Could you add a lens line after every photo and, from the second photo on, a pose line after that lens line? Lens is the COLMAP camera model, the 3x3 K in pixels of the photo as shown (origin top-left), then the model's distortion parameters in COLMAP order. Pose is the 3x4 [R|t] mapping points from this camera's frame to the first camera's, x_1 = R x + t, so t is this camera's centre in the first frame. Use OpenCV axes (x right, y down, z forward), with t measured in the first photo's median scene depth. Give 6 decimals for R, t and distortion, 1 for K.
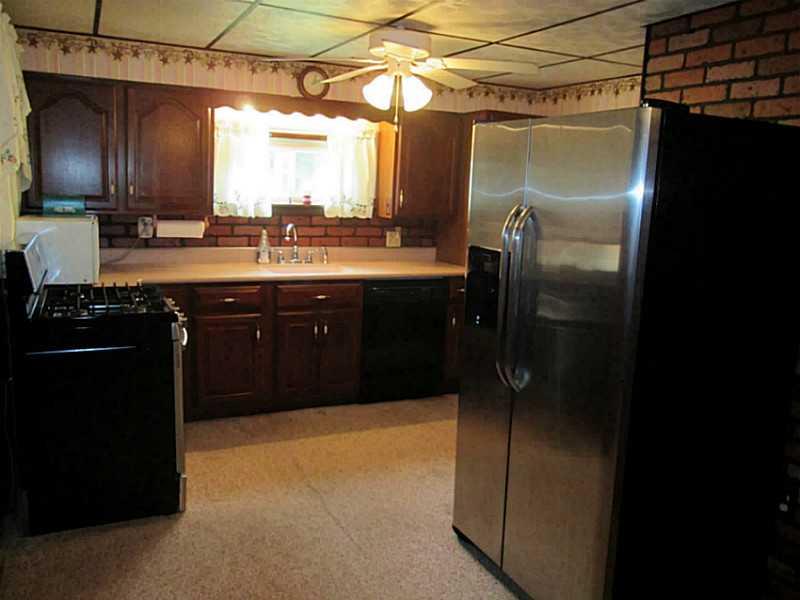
lens RADIAL K [[673.9, 0, 398.2], [0, 673.9, 301.9], [0, 0, 1]] dist [-0.013884, 0.012329]
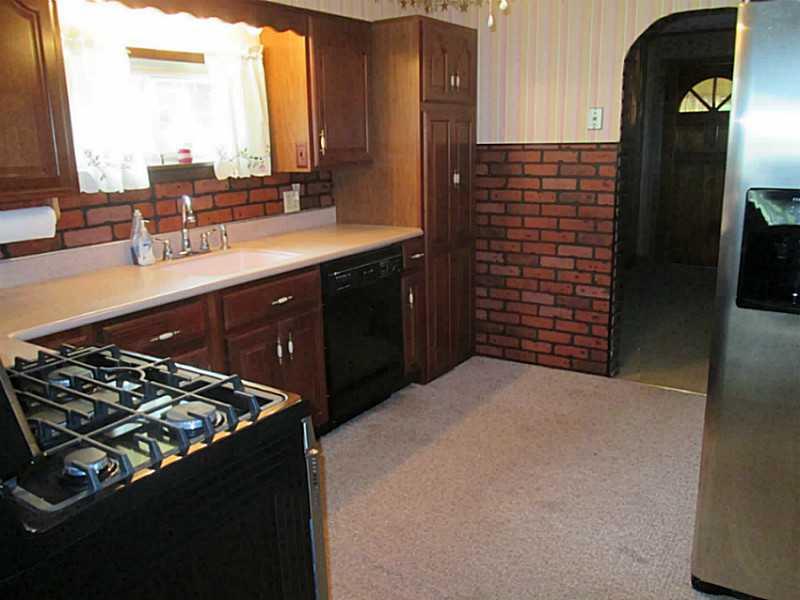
lens RADIAL K [[673.9, 0, 401.8], [0, 673.9, 300.0], [0, 0, 1]] dist [-0.013884, 0.012329]
pose [[0.857963, -0.186720, 0.478577, -0.293086], [0.150264, 0.982077, 0.113782, -0.057809], [-0.491244, -0.025708, 0.870642, 0.330749]]
